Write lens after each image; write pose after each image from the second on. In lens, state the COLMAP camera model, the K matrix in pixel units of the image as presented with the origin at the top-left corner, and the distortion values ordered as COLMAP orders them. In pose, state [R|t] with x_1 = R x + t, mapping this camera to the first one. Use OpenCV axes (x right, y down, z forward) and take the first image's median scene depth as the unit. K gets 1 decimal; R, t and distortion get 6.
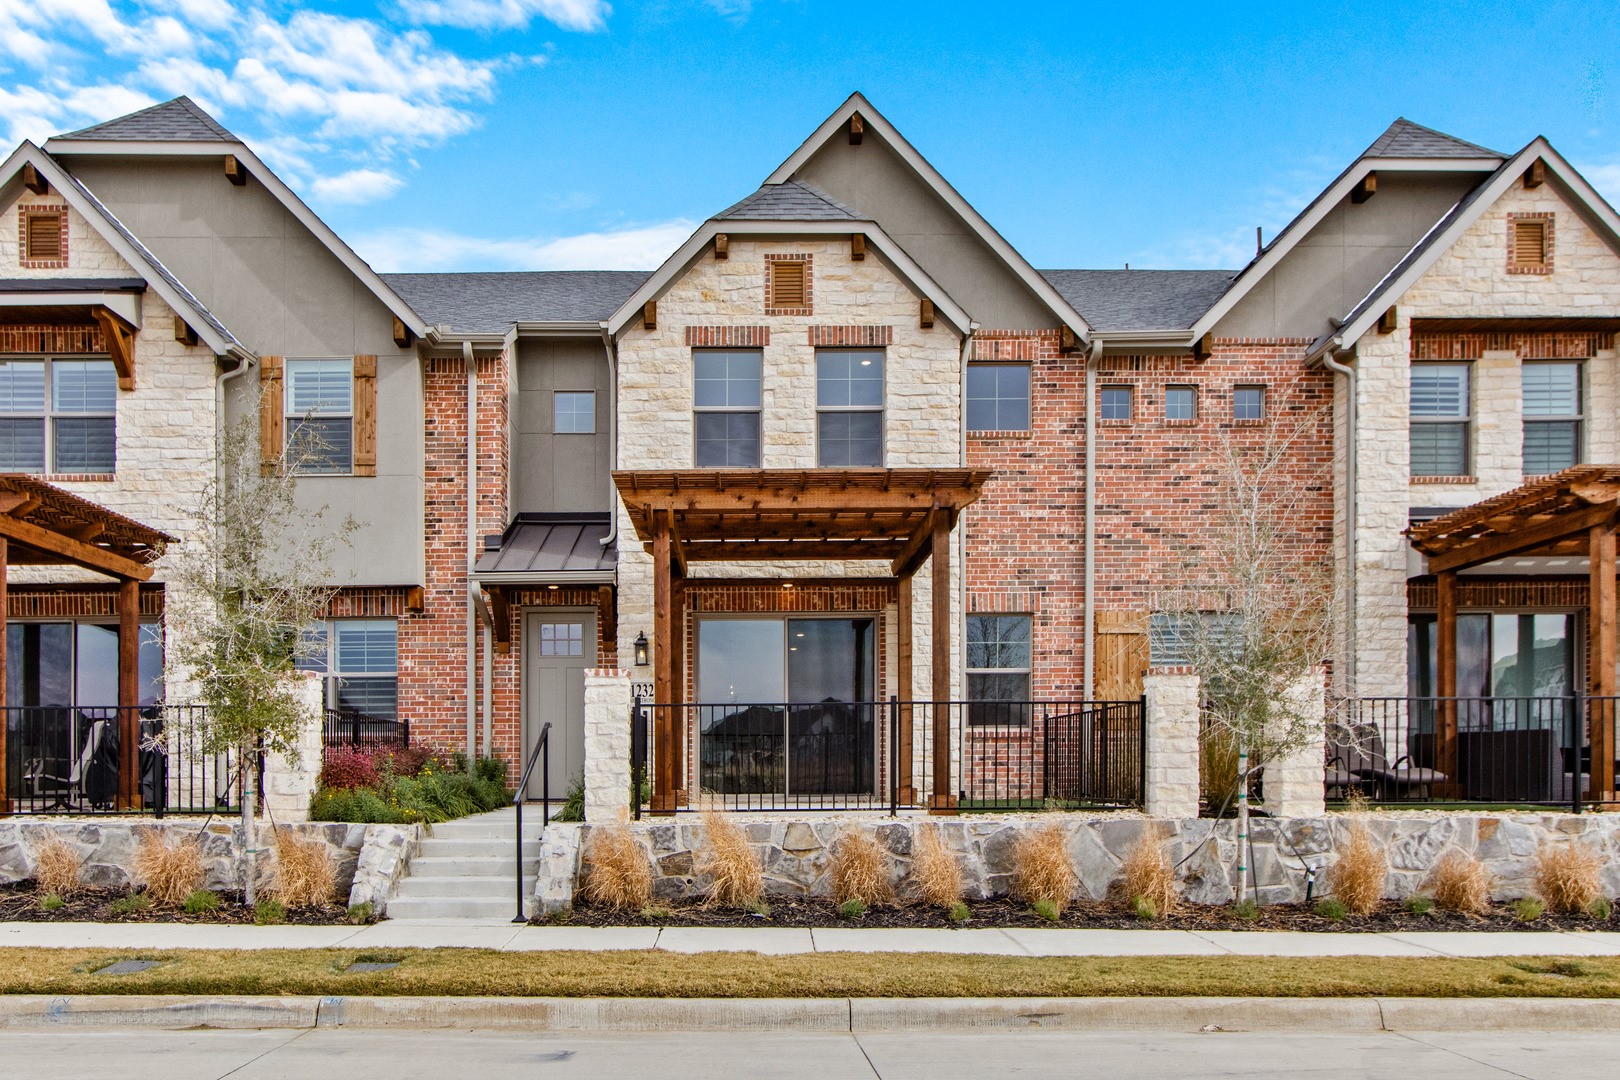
lens RADIAL K [[1116.1, 0, 786.5], [0, 1116.1, 550.5], [0, 0, 1]] dist [-0.023603, 0.027538]
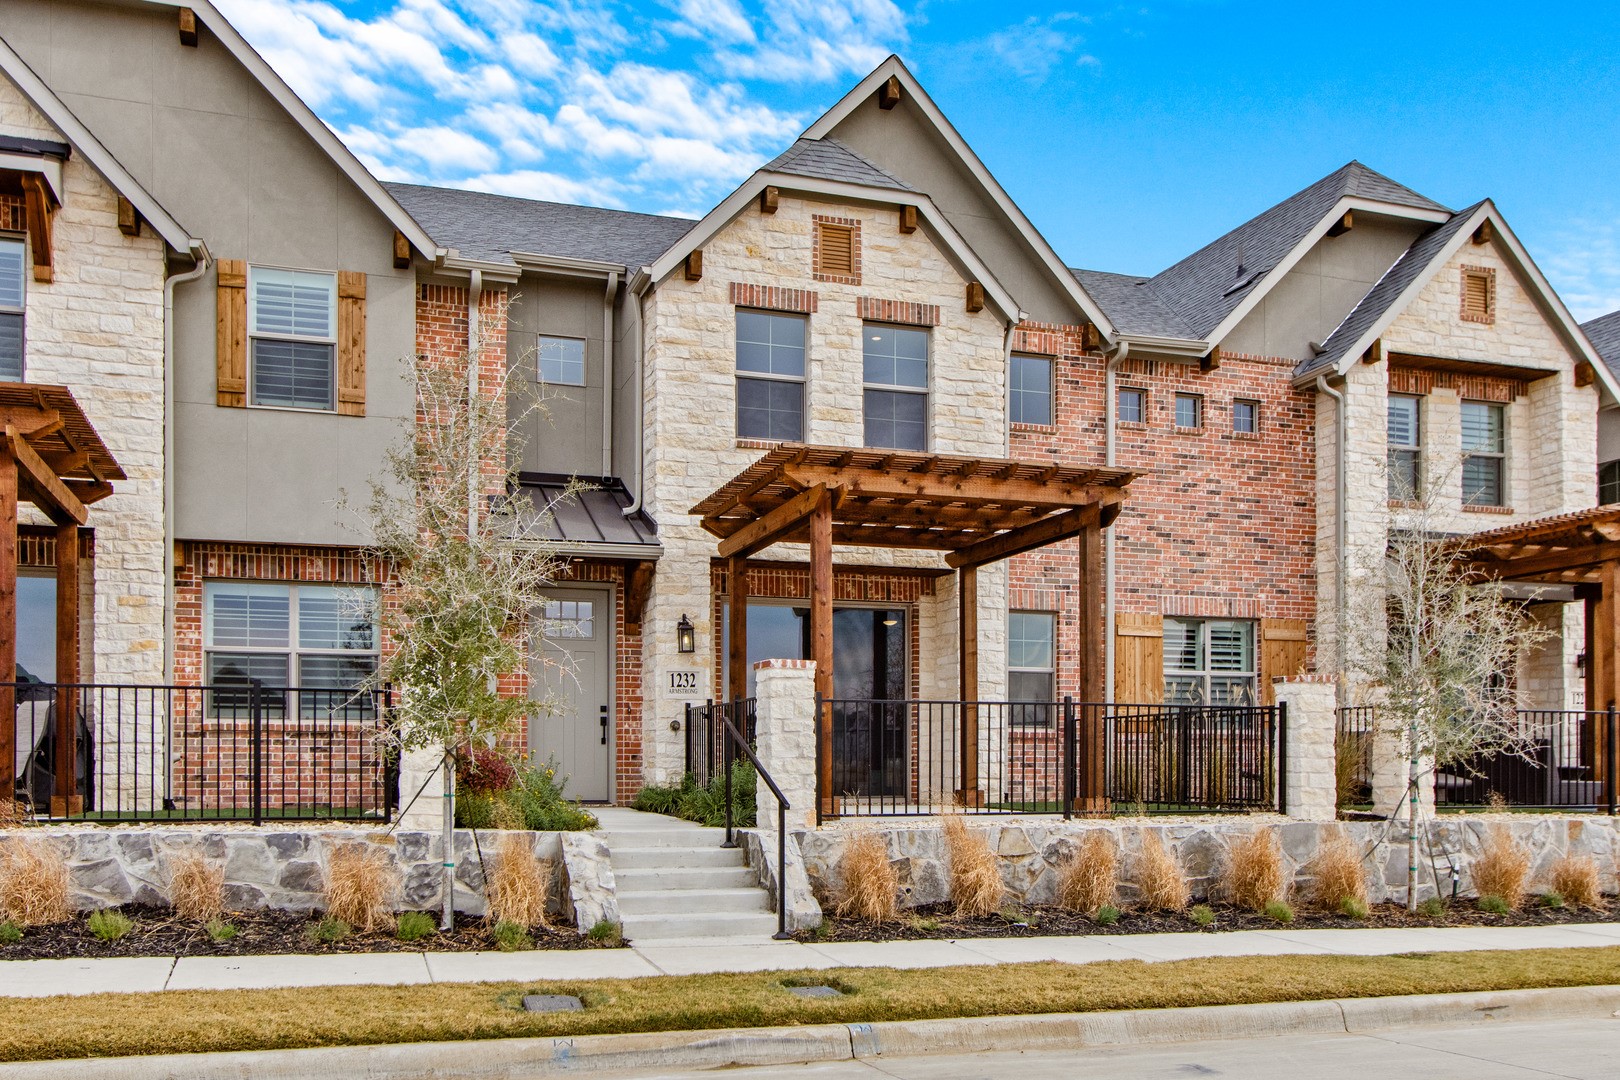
lens RADIAL K [[1223.4, 0, 807.8], [0, 1223.4, 506.1], [0, 0, 1]] dist [-0.016194, 0.013754]
pose [[0.961270, 0.065819, 0.267635, -0.286997], [-0.061686, 0.997811, -0.023831, 0.002293], [-0.268618, 0.006399, 0.963226, 0.018614]]
